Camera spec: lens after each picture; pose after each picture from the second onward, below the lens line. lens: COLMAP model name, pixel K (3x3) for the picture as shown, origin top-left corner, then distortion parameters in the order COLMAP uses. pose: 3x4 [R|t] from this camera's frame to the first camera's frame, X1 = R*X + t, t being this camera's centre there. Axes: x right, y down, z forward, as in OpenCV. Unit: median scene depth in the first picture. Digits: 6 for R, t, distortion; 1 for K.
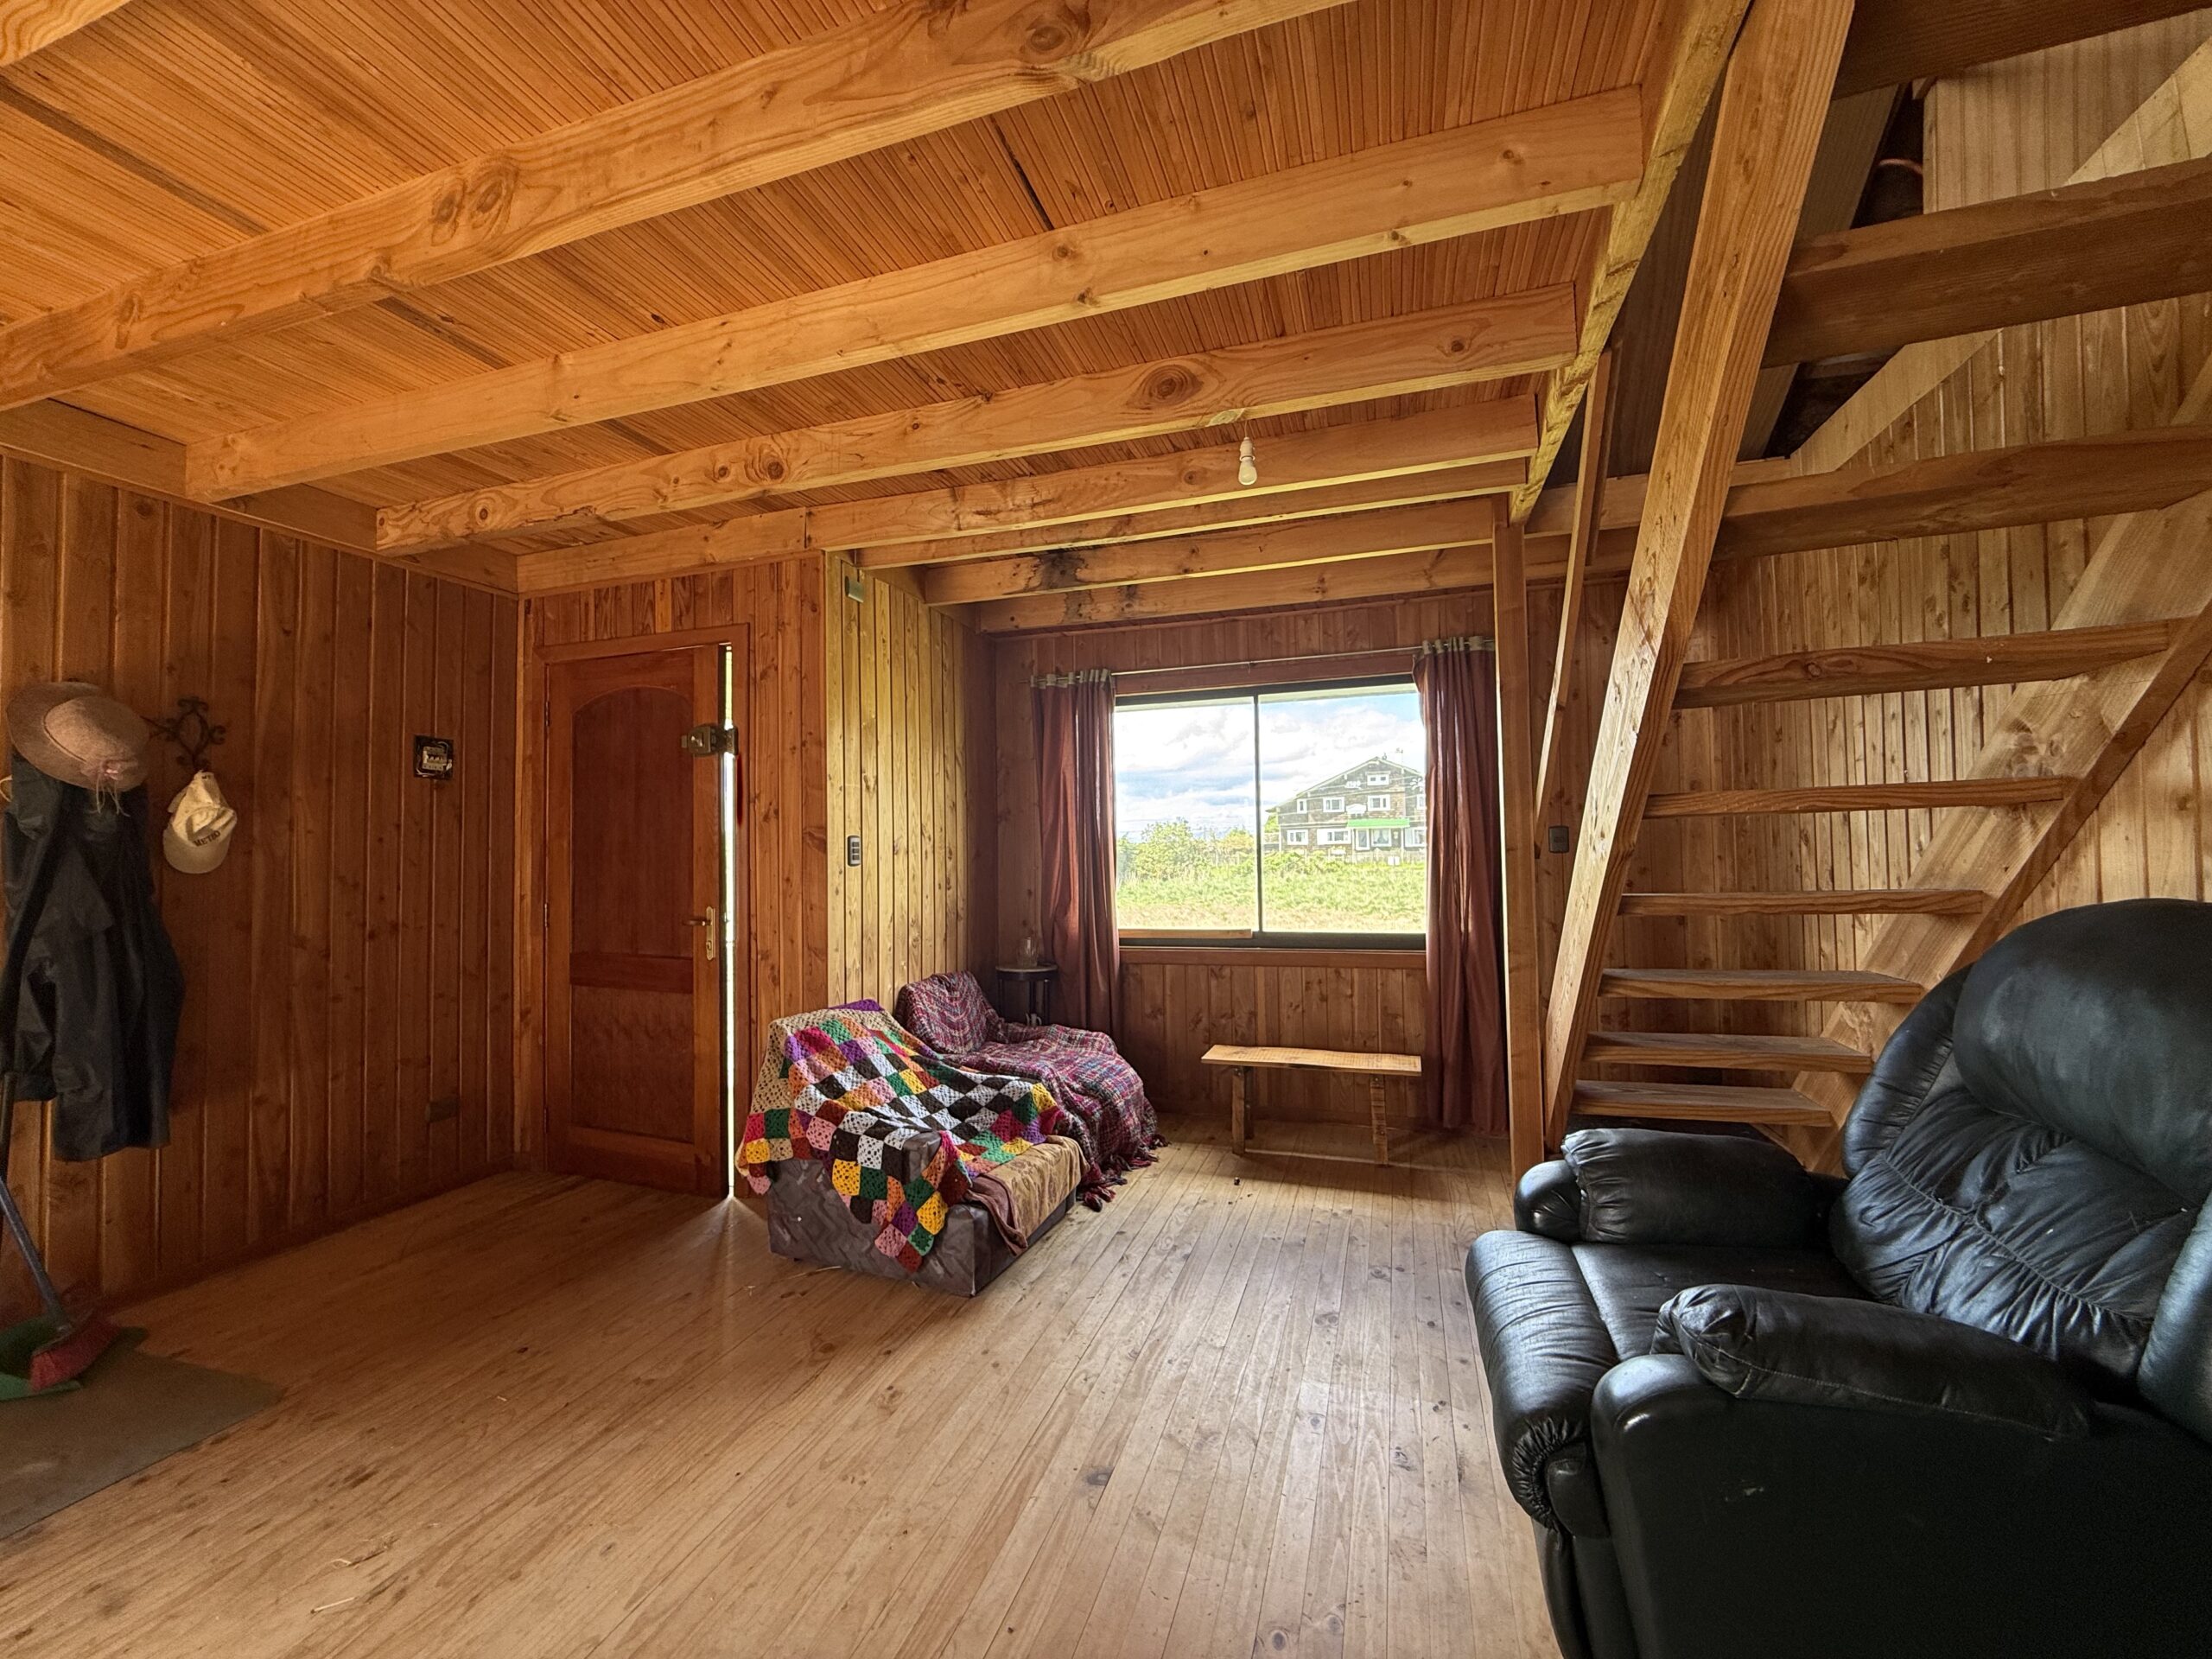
lens RADIAL K [[888.2, 0, 1106.0], [0, 888.2, 829.5], [0, 0, 1]] dist [0.000906, 0.000089]
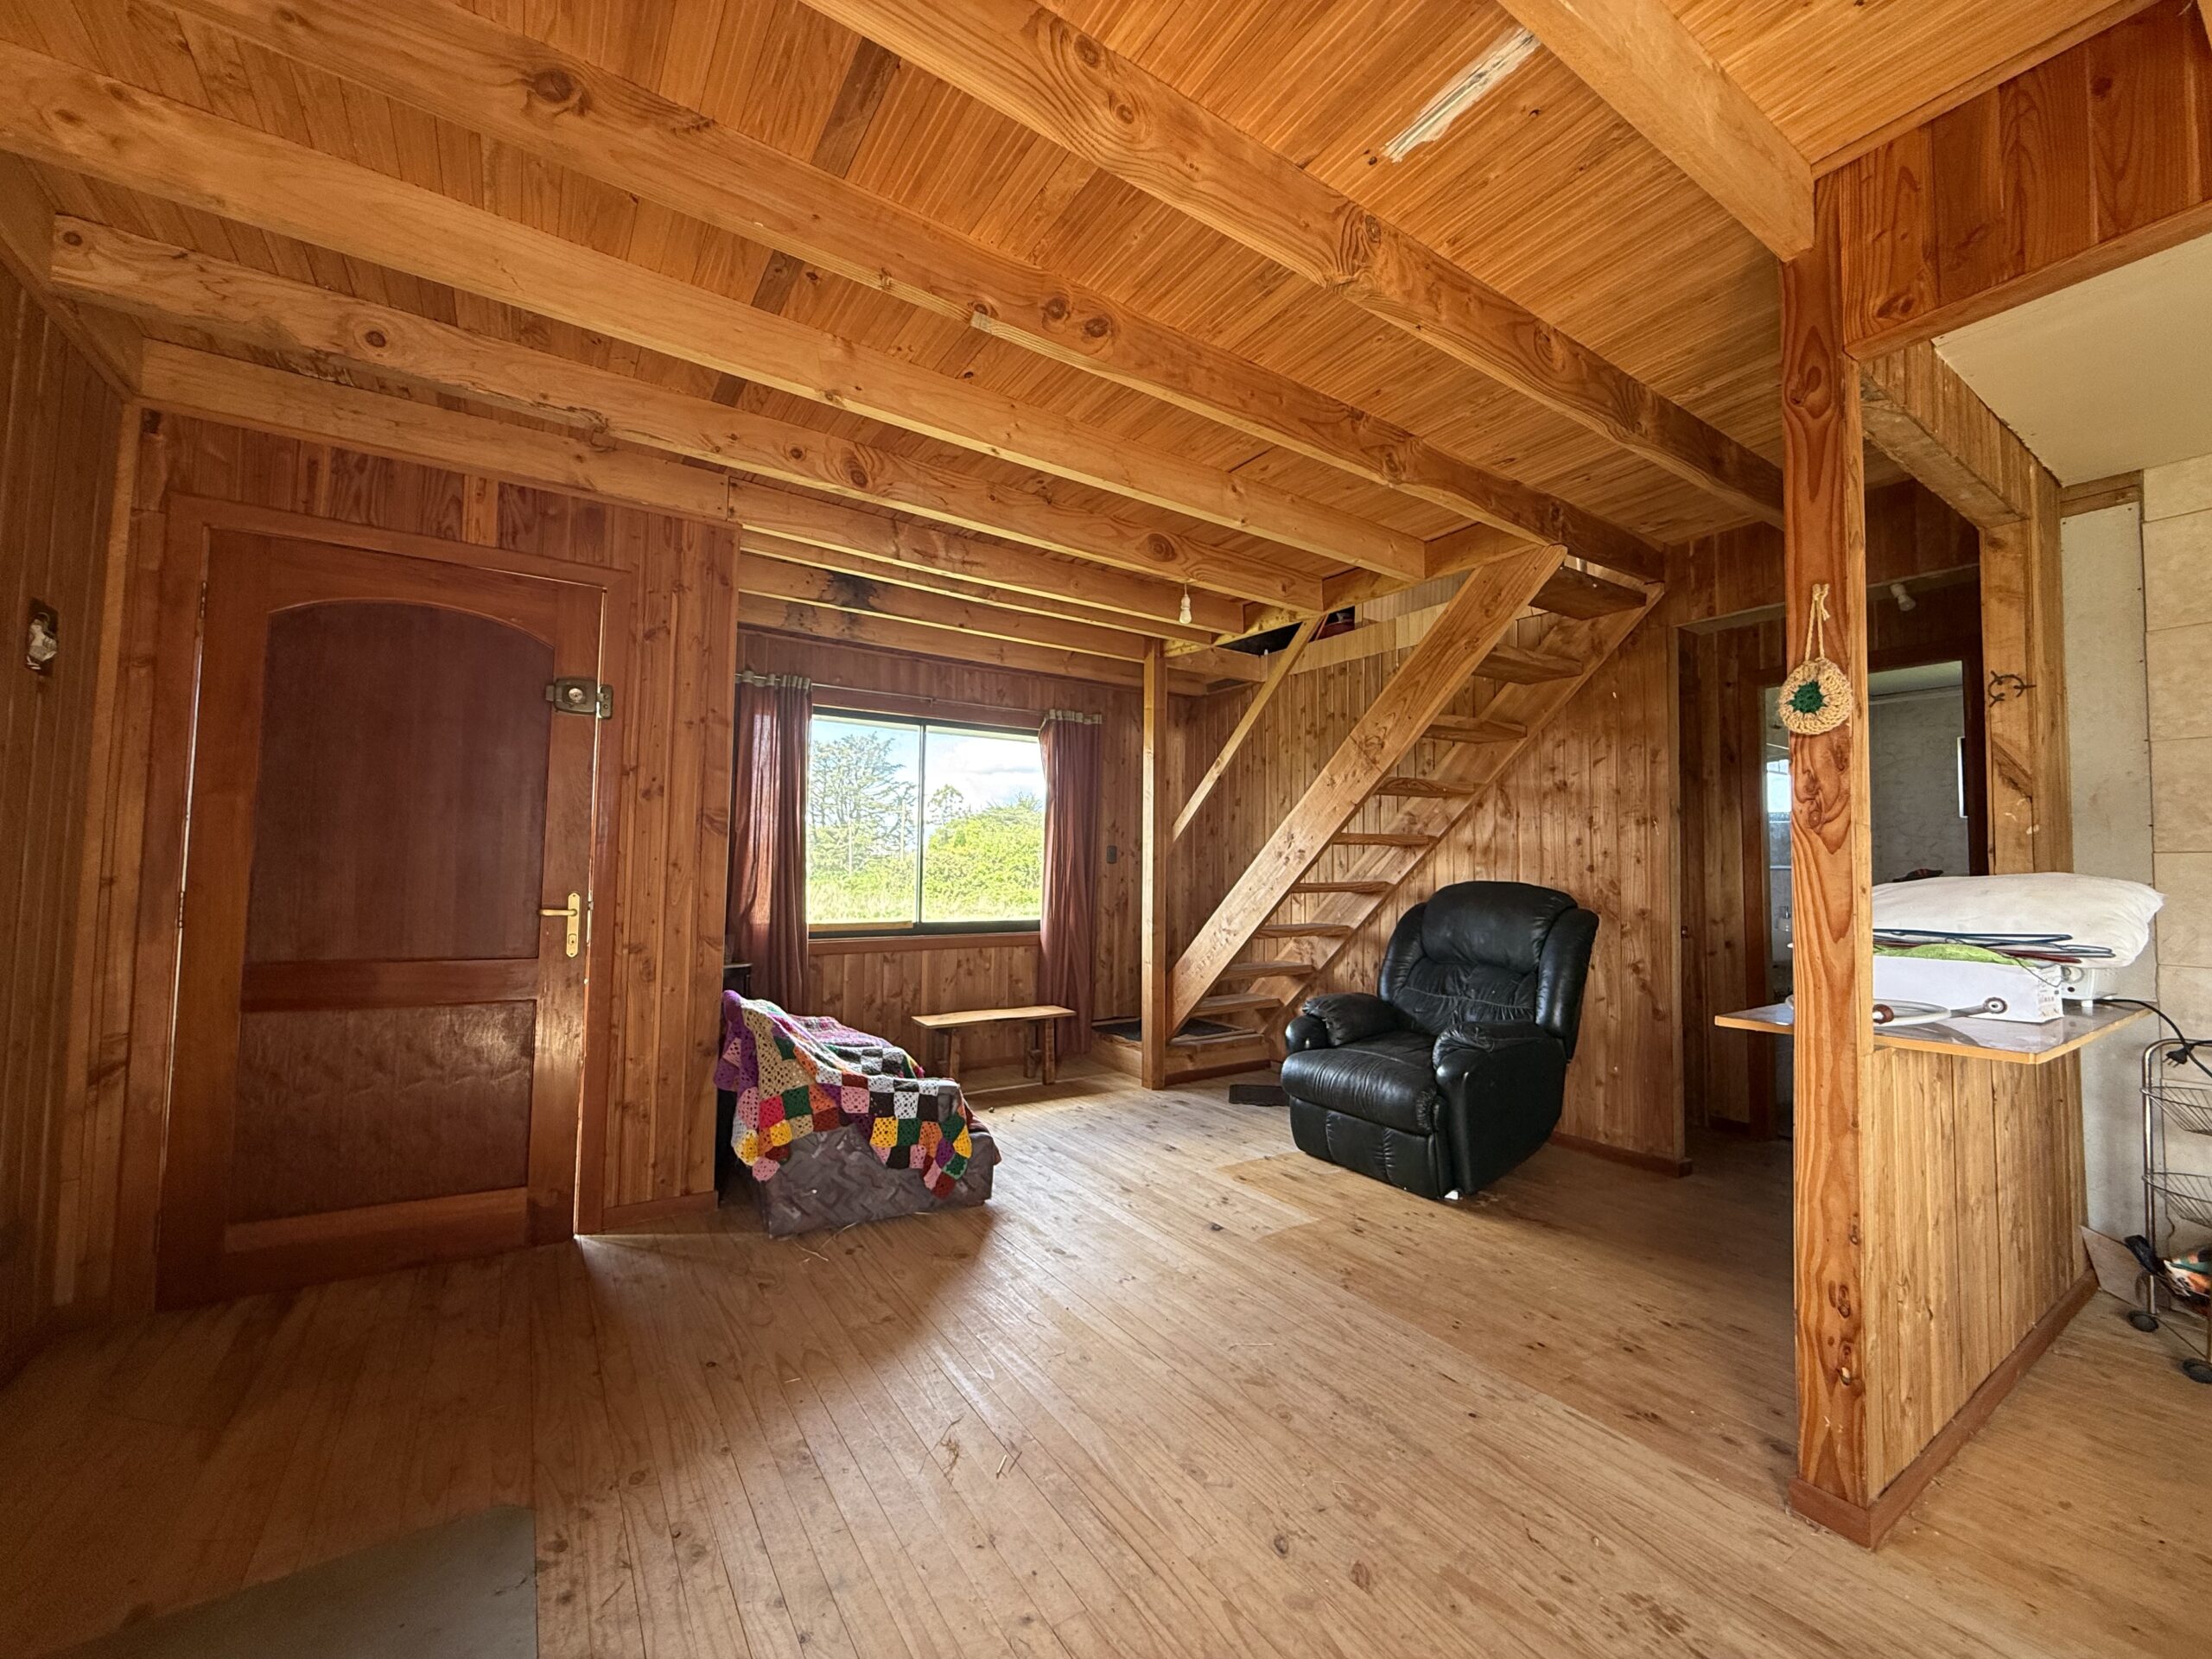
lens RADIAL K [[888.2, 0, 1106.0], [0, 888.2, 829.5], [0, 0, 1]] dist [0.000906, 0.000089]
pose [[0.612885, 0.062093, 0.787728, -0.842686], [-0.044897, 0.998034, -0.043738, 0.042480], [-0.788895, -0.008560, 0.614468, 0.089294]]
